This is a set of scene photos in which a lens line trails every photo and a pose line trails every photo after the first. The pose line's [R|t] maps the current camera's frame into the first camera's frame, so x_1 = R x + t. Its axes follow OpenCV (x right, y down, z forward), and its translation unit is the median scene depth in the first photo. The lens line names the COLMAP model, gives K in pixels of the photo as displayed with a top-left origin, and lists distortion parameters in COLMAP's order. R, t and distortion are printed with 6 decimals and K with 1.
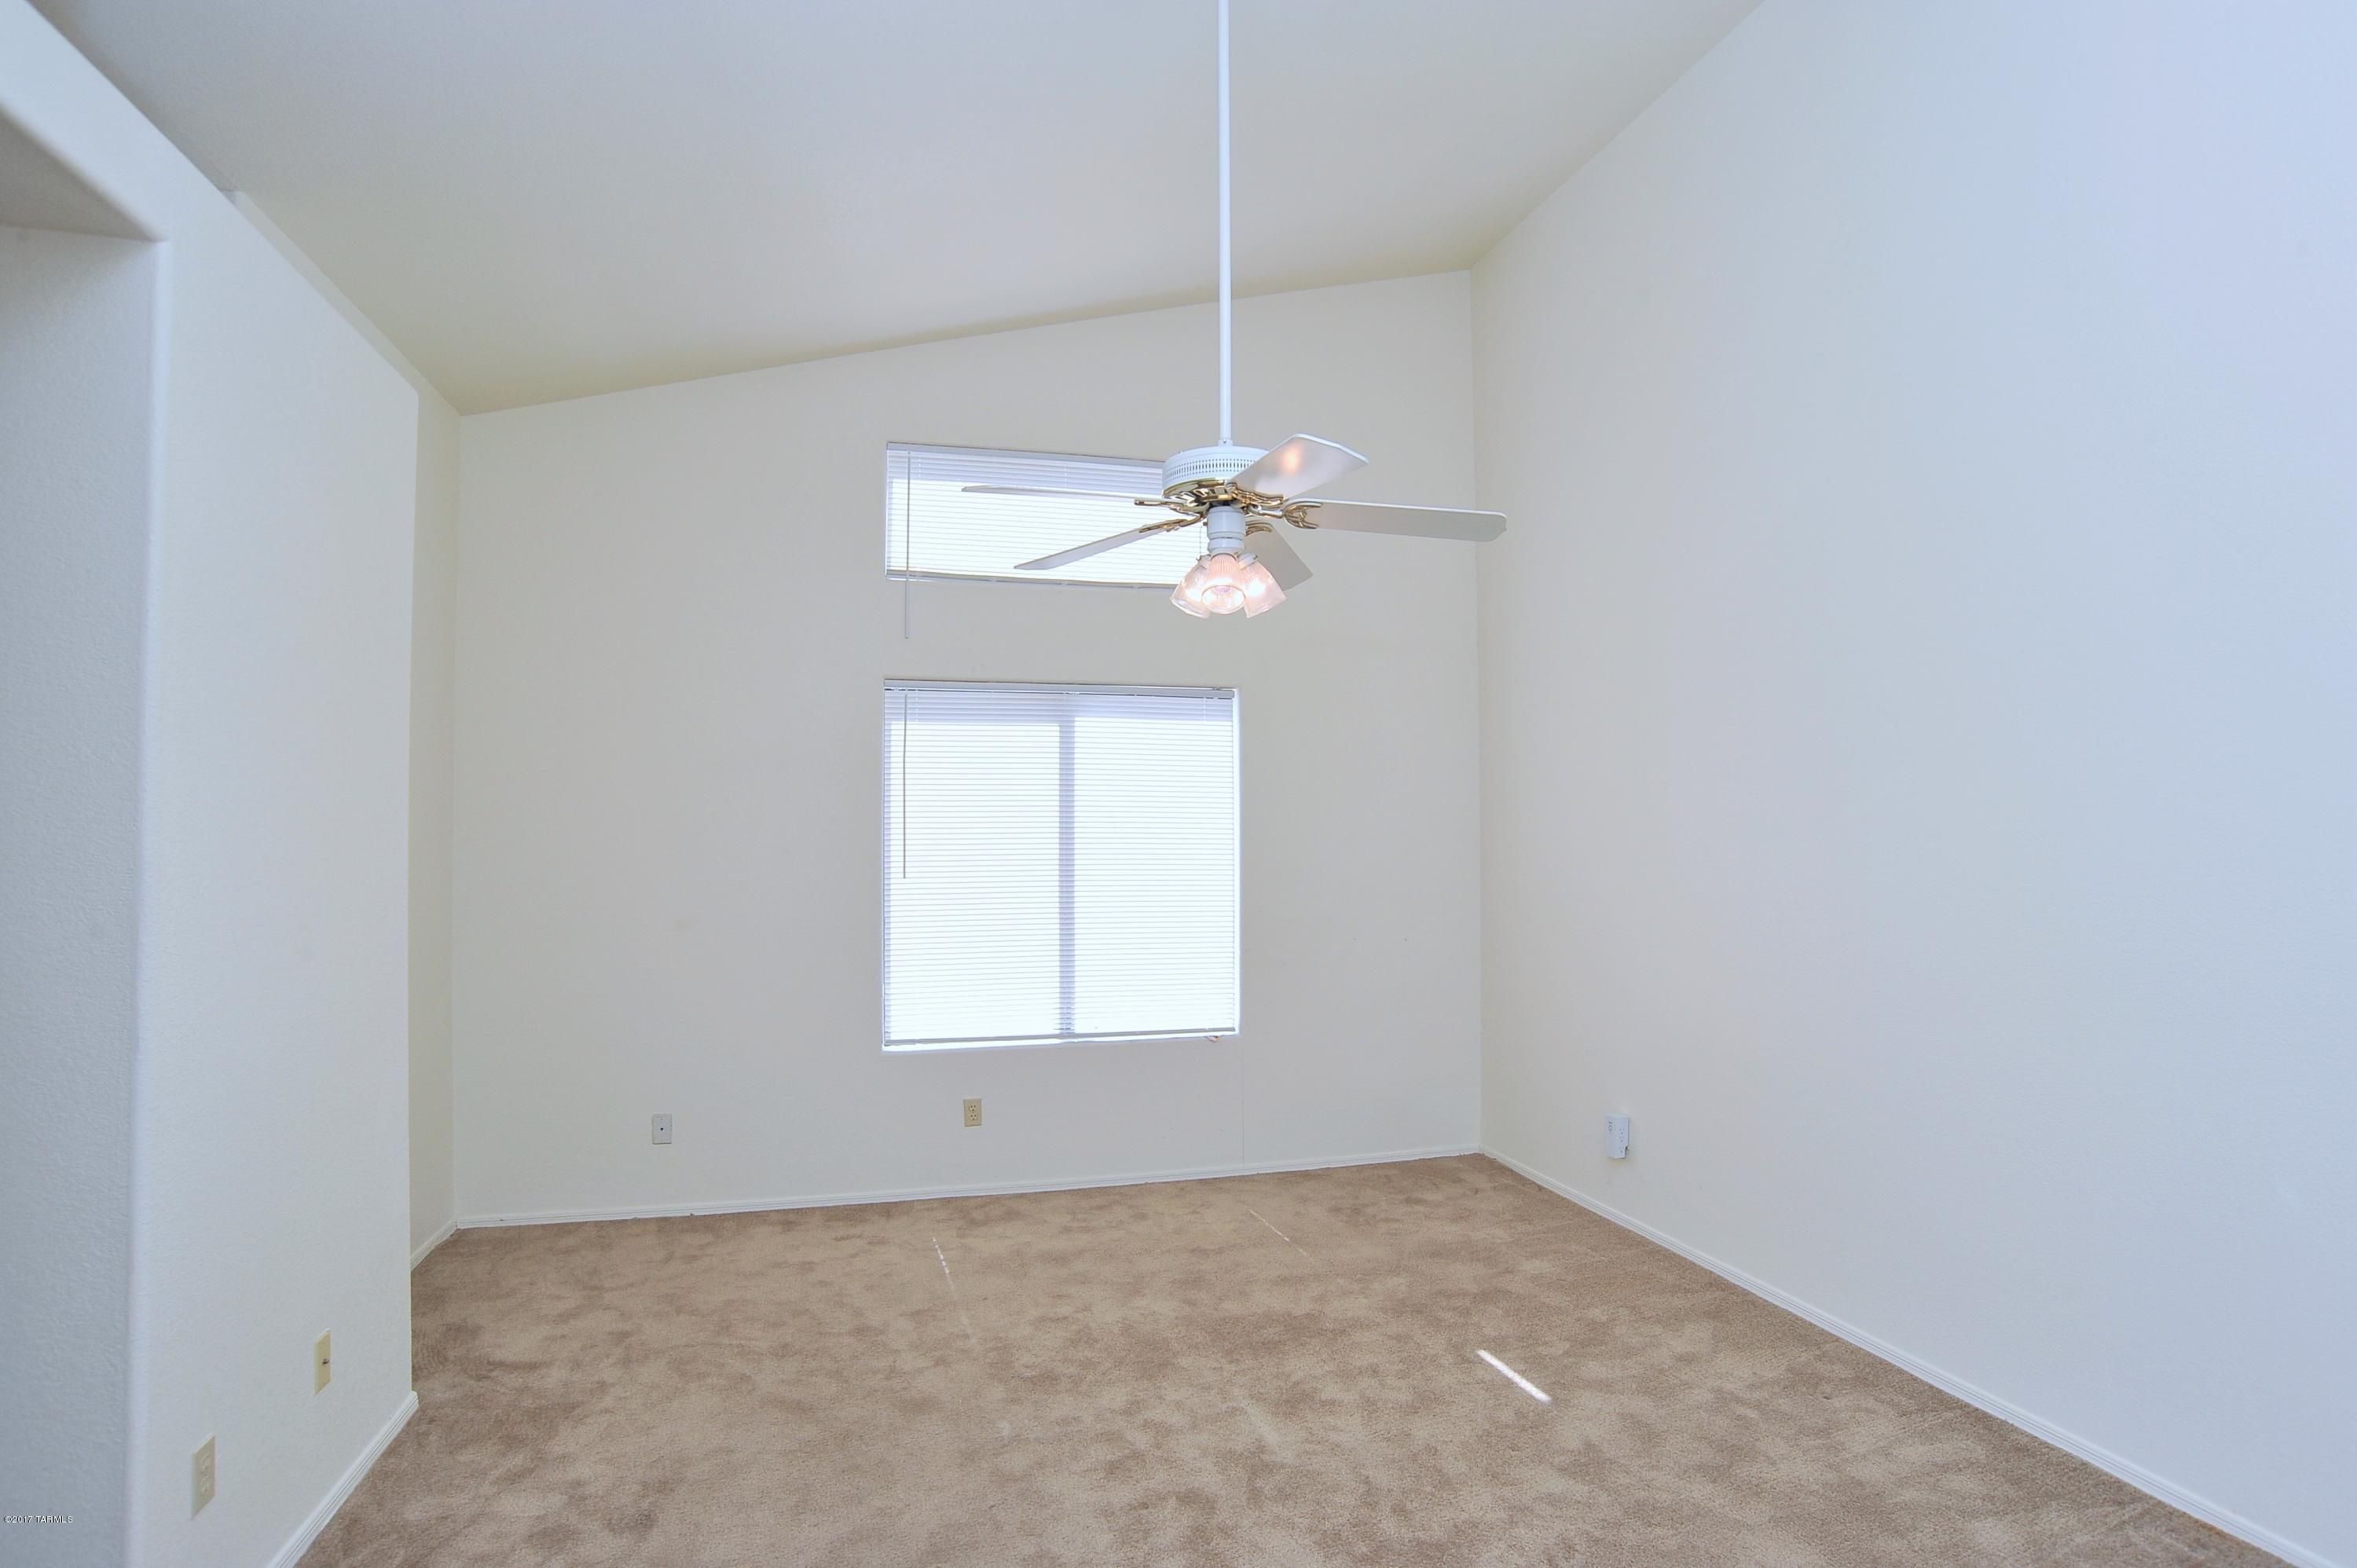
lens RADIAL K [[1212.9, 0, 1183.1], [0, 1212.9, 818.5], [0, 0, 1]] dist [-0.102080, 0.049397]
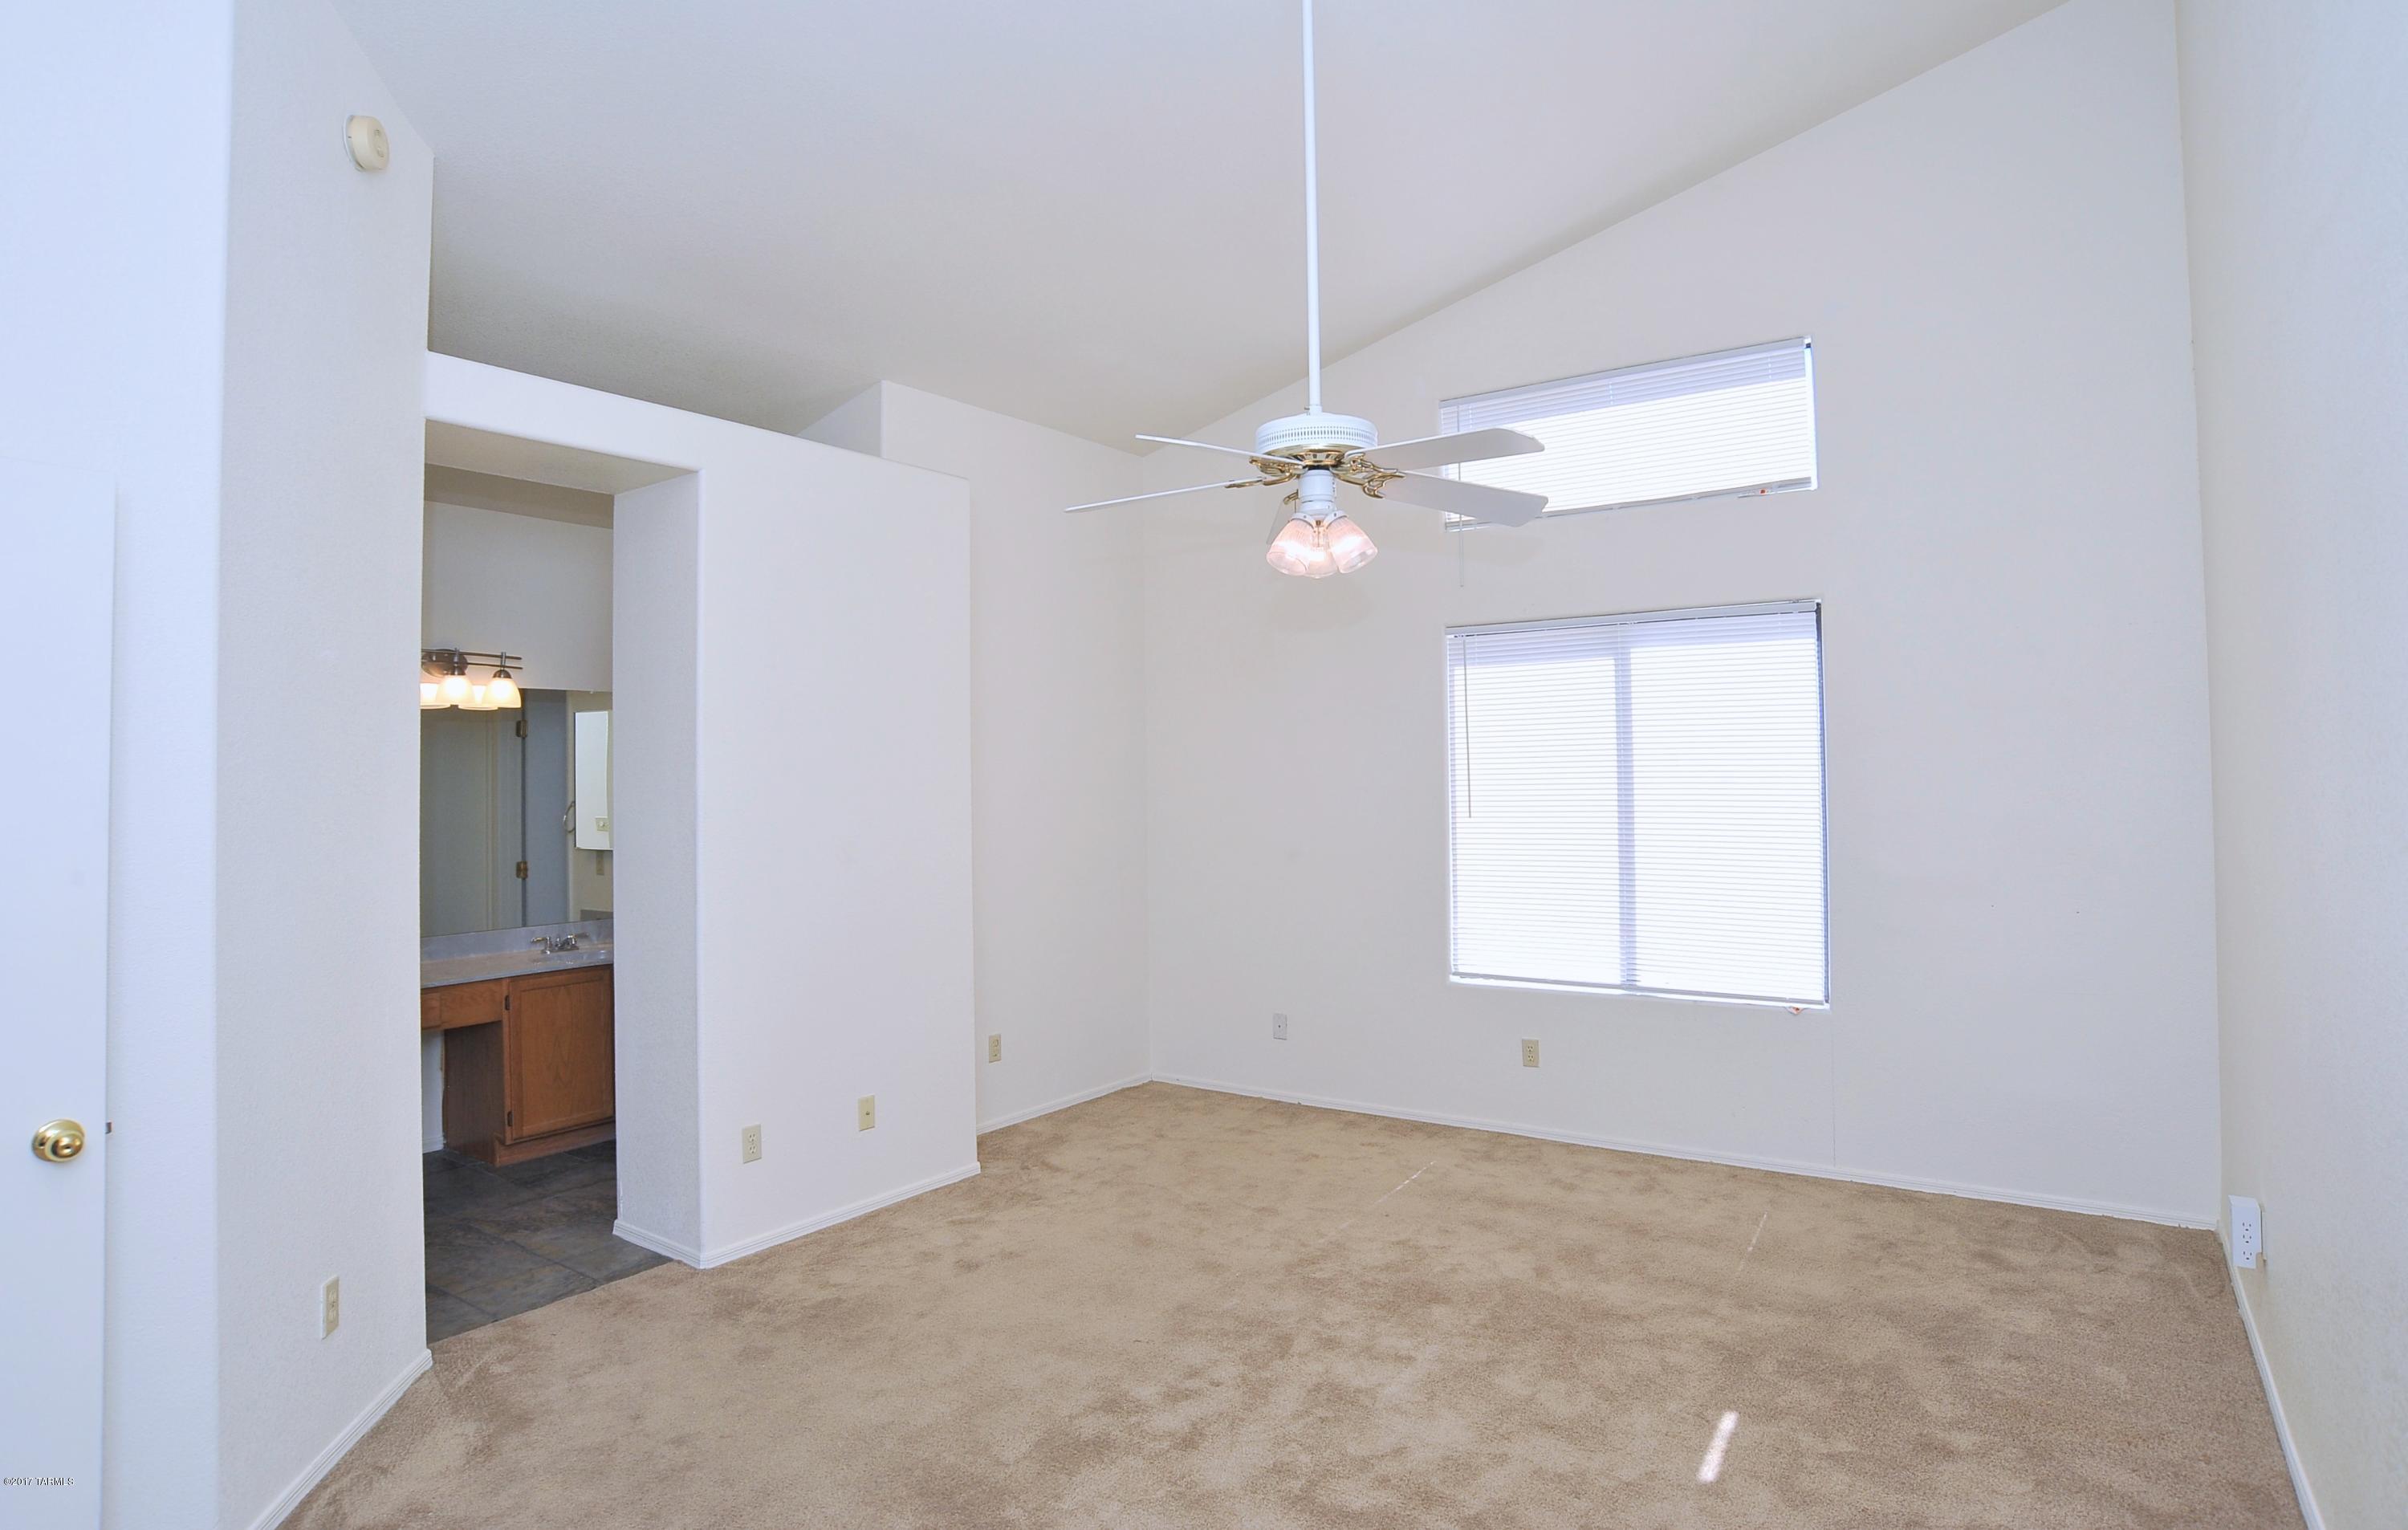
lens RADIAL K [[1287.0, 0, 1206.7], [0, 1287.0, 733.4], [0, 0, 1]] dist [-0.115656, 0.060151]
pose [[0.636925, -0.027691, -0.770428, 0.484523], [0.023069, 0.999592, -0.016857, -0.009542], [0.770581, -0.007036, 0.637304, 0.125784]]
